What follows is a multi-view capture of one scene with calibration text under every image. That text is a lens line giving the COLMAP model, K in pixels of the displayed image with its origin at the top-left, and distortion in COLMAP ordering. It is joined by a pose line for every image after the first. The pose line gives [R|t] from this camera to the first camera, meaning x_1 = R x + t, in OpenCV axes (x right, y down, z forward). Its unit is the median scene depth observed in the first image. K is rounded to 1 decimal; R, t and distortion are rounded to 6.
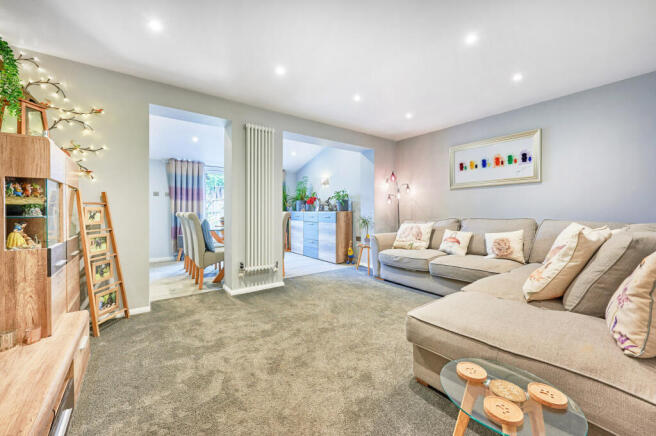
lens RADIAL K [[264.7, 0, 327.6], [0, 264.7, 211.3], [0, 0, 1]] dist [0.000639, 0.000050]
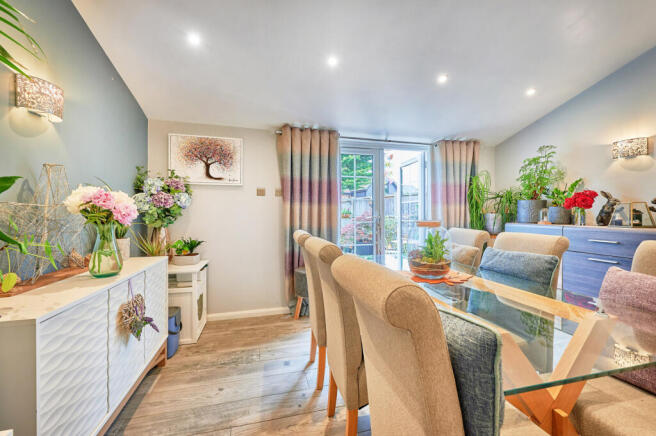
lens RADIAL K [[264.7, 0, 327.6], [0, 264.7, 211.3], [0, 0, 1]] dist [0.000639, 0.000050]
pose [[0.925291, -0.002375, -0.379249, -0.317237], [0.000629, 0.999989, -0.004728, -0.023855], [0.379256, 0.004136, 0.925282, 0.554117]]
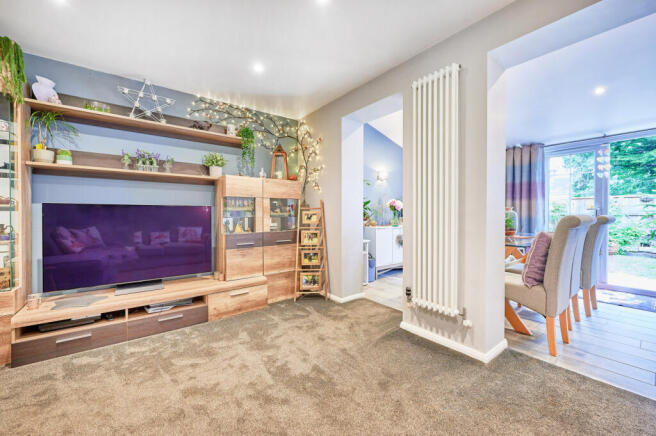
lens RADIAL K [[260.1, 0, 328.0], [0, 260.1, 218.0], [0, 0, 1]] dist [0.001180, 0.000072]
pose [[0.011086, 0.019051, -0.999757, 0.226674], [0.000973, 0.999818, 0.019063, -0.002961], [0.999938, -0.001184, 0.011065, 0.489056]]
